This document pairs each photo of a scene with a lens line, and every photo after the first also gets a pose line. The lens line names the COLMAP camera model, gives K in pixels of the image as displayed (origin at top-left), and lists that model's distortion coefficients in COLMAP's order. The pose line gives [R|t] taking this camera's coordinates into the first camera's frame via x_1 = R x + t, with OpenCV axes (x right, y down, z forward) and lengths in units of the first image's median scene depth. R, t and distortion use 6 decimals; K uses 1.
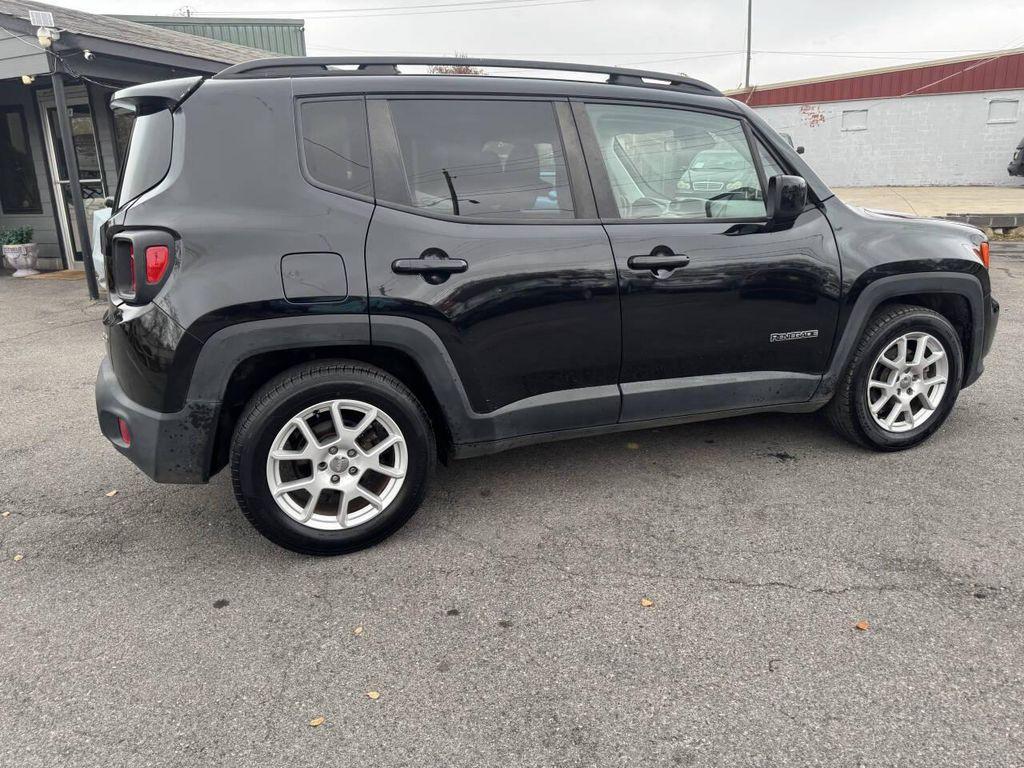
lens RADIAL K [[730.3, 0, 511.0], [0, 730.3, 388.6], [0, 0, 1]] dist [0.020405, -0.022612]
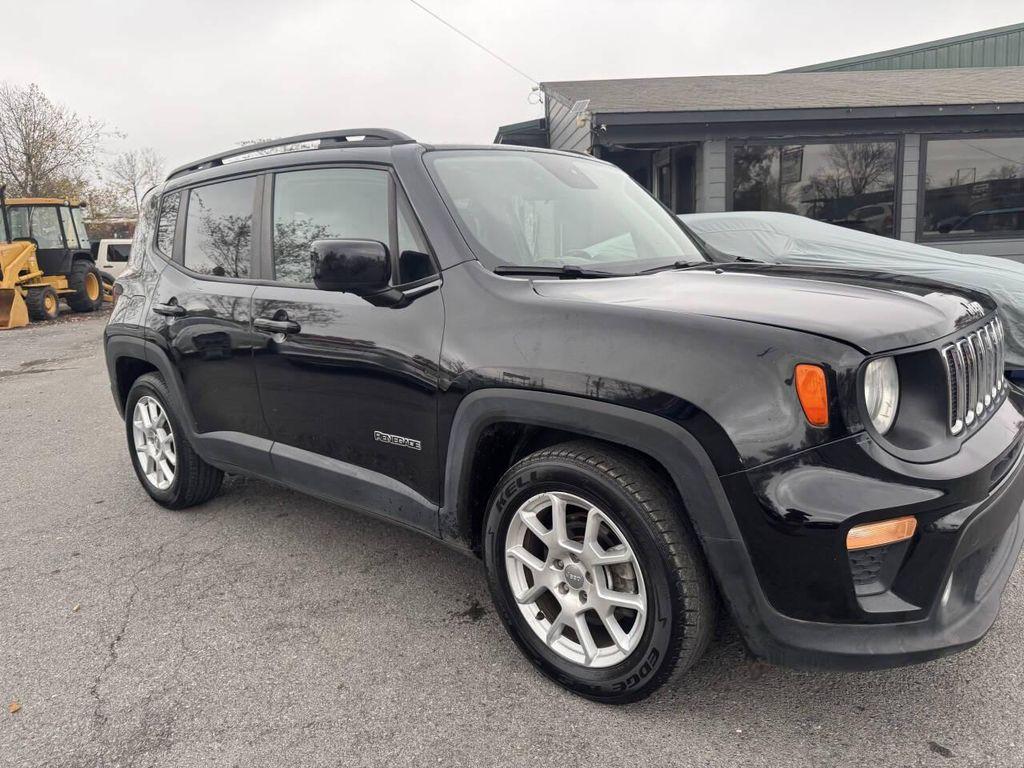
lens RADIAL K [[730.3, 0, 513.4], [0, 730.3, 376.1], [0, 0, 1]] dist [0.020405, -0.022612]
pose [[0.483973, 0.156139, -0.861040, 1.164606], [-0.203665, 0.977031, 0.062696, -0.224833], [0.851052, 0.145020, 0.504657, 0.753501]]
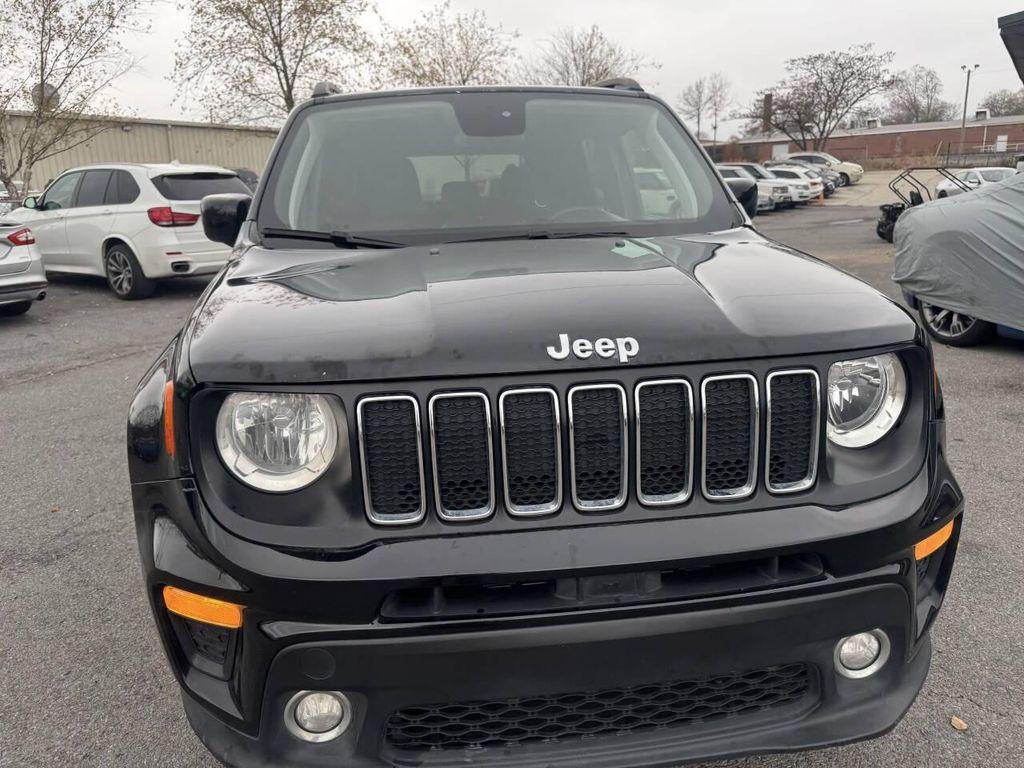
lens RADIAL K [[730.3, 0, 508.1], [0, 730.3, 382.9], [0, 0, 1]] dist [0.020405, -0.022612]
pose [[-0.218096, 0.276194, -0.936030, 1.175617], [-0.229153, 0.917811, 0.324211, -0.439070], [0.948643, 0.285203, -0.136880, 1.482335]]
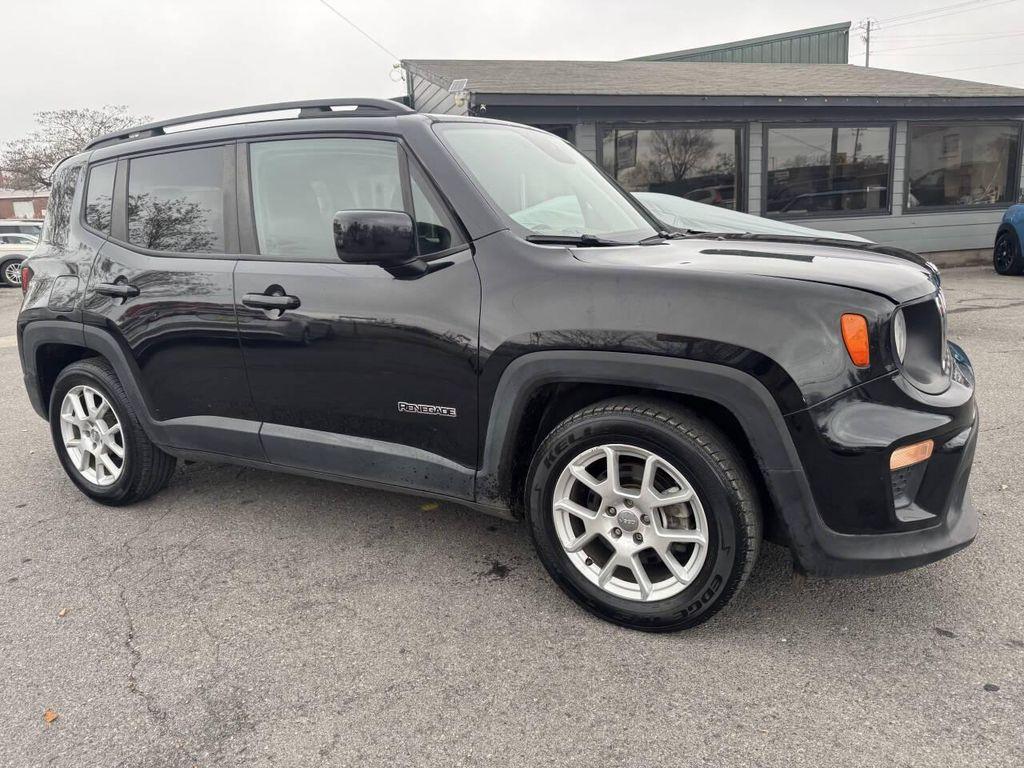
lens RADIAL K [[730.3, 0, 510.1], [0, 730.3, 375.2], [0, 0, 1]] dist [0.020405, -0.022612]
pose [[0.658561, 0.148635, -0.737703, 1.078745], [-0.171645, 0.984128, 0.045055, -0.168932], [0.732691, 0.096952, 0.673621, 0.572827]]
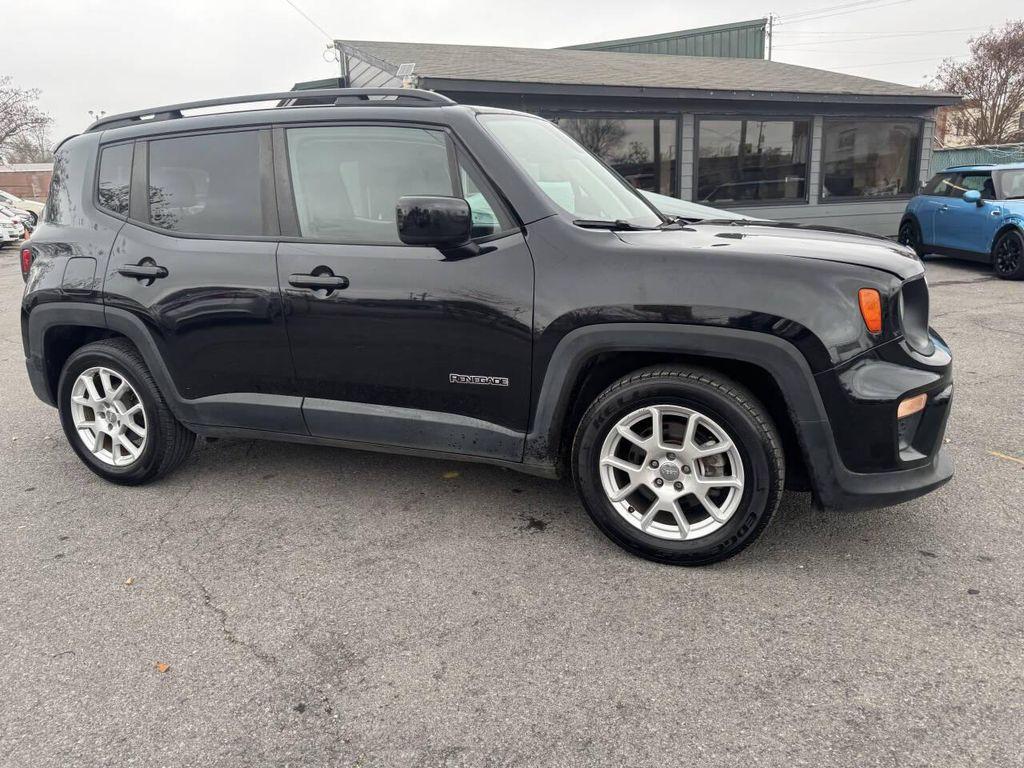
lens RADIAL K [[730.3, 0, 507.1], [0, 730.3, 388.5], [0, 0, 1]] dist [0.020405, -0.022612]
pose [[0.743091, 0.161445, -0.649424, 1.028733], [-0.161103, 0.985079, 0.060548, -0.127004], [0.649508, 0.059632, 0.758013, 0.400213]]
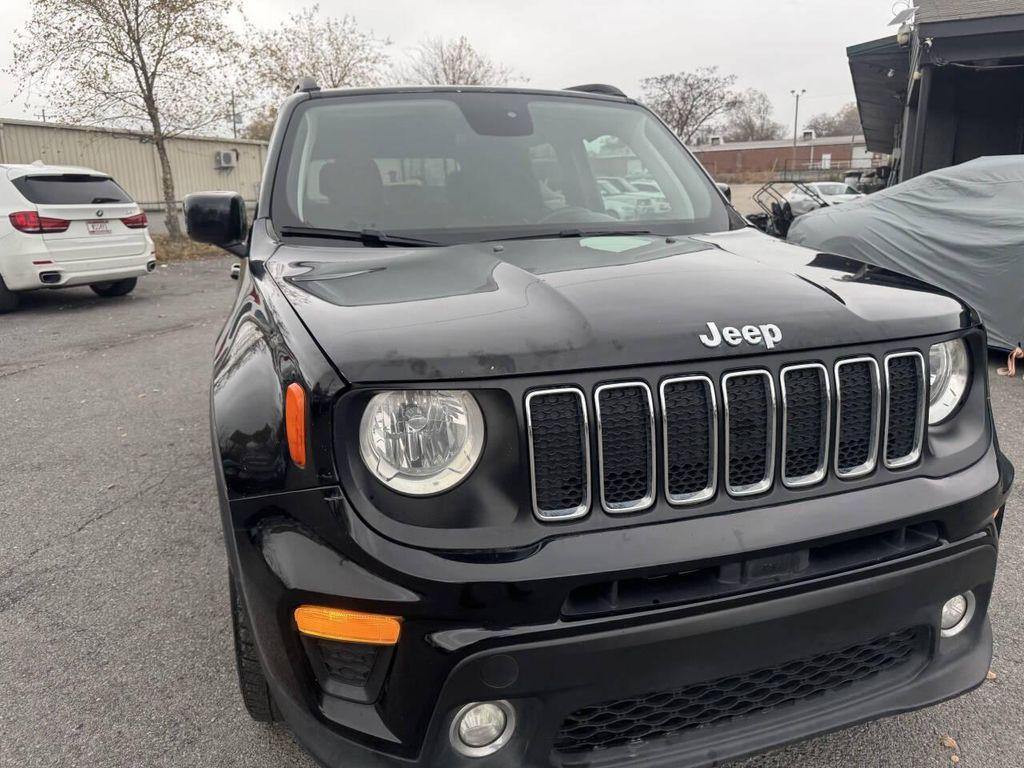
lens RADIAL K [[730.3, 0, 511.4], [0, 730.3, 379.9], [0, 0, 1]] dist [0.020405, -0.022612]
pose [[-0.036291, 0.265378, -0.963461, 1.193995], [-0.248638, 0.931382, 0.265908, -0.389215], [0.967916, 0.249203, 0.032182, 1.326992]]
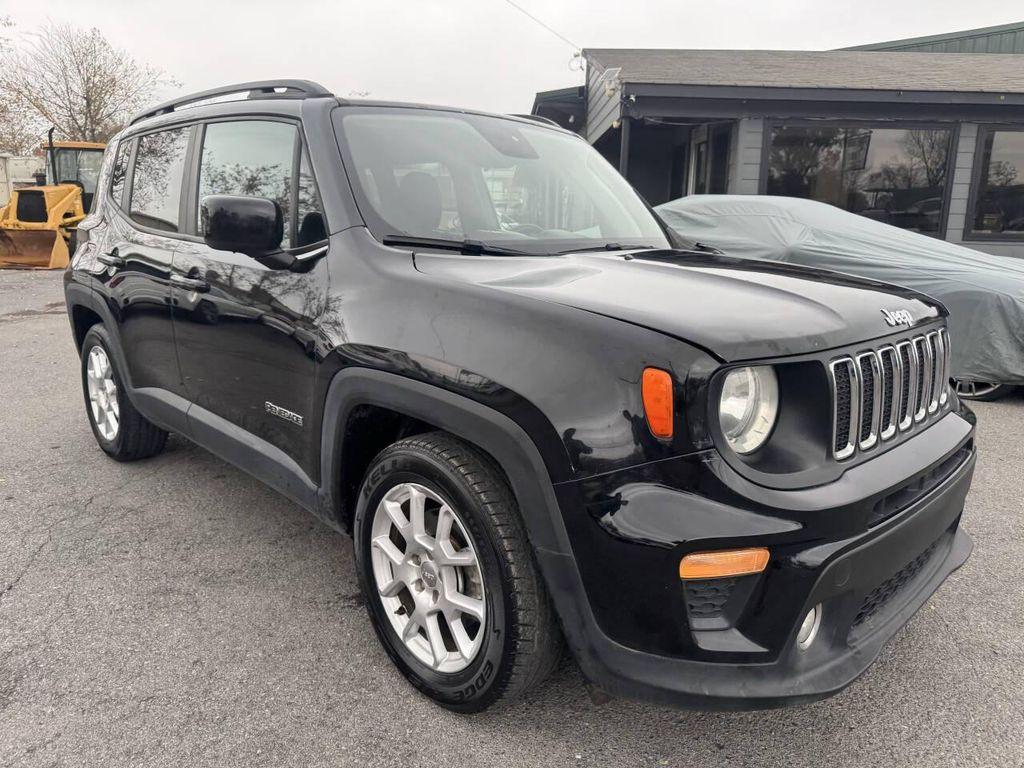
lens RADIAL K [[730.3, 0, 506.9], [0, 730.3, 385.4], [0, 0, 1]] dist [0.020405, -0.022612]
pose [[0.408845, 0.233481, -0.882232, 1.186628], [-0.269807, 0.954429, 0.127554, -0.268284], [0.871809, 0.185882, 0.453208, 0.912859]]
